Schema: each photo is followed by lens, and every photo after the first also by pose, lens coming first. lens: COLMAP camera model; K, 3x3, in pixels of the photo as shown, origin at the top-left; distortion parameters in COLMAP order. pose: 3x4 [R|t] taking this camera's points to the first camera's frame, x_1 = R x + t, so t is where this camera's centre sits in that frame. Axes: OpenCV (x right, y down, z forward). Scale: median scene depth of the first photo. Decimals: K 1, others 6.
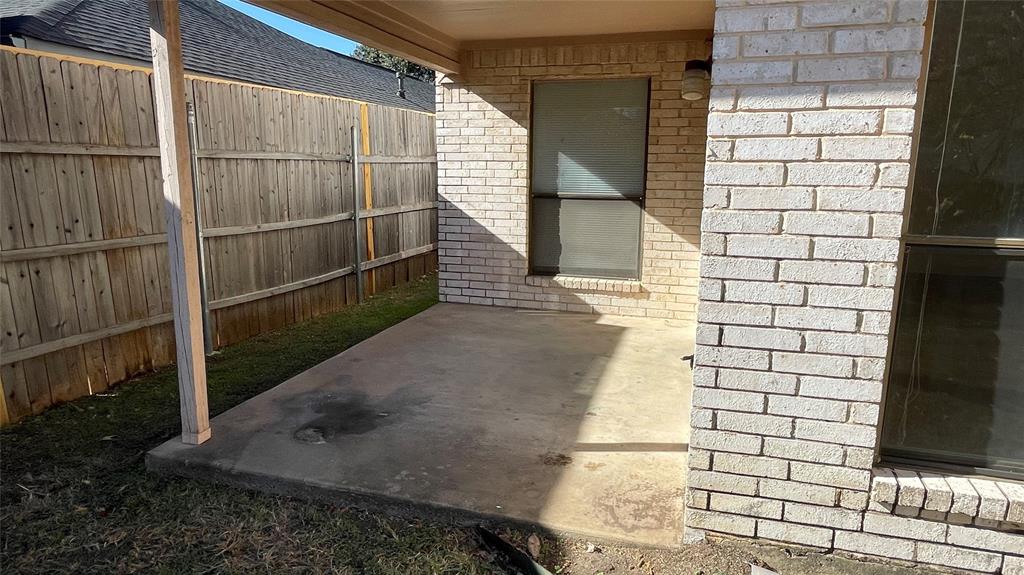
lens RADIAL K [[678.4, 0, 498.0], [0, 678.4, 298.0], [0, 0, 1]] dist [0.016873, 0.001020]
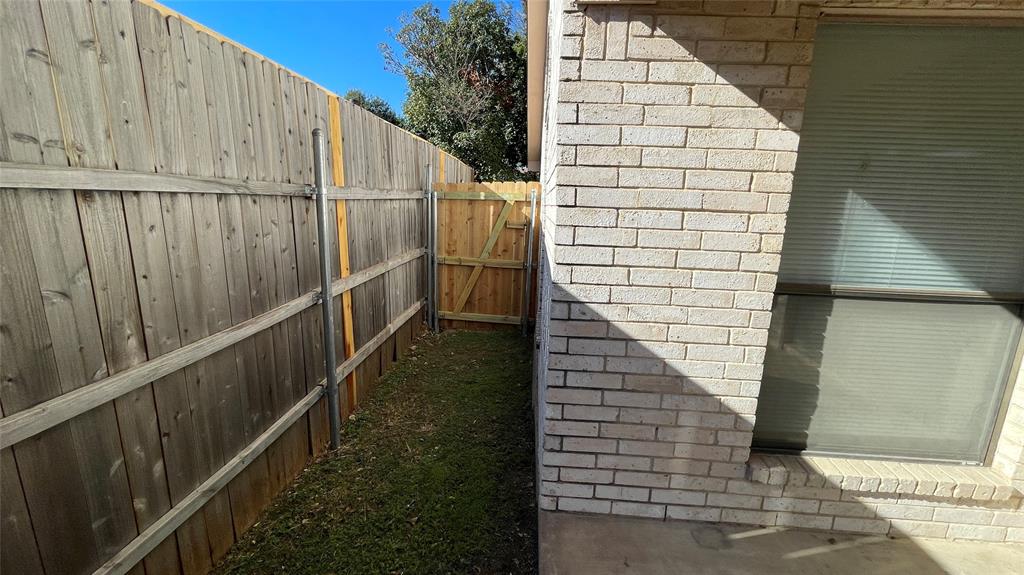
lens RADIAL K [[424.7, 0, 511.7], [0, 424.7, 288.4], [0, 0, 1]] dist [-0.002473, 0.000304]
pose [[0.967159, -0.026855, 0.252748, -0.175199], [0.022552, 0.999547, 0.019906, -0.152459], [-0.253168, -0.013552, 0.967327, 0.733210]]
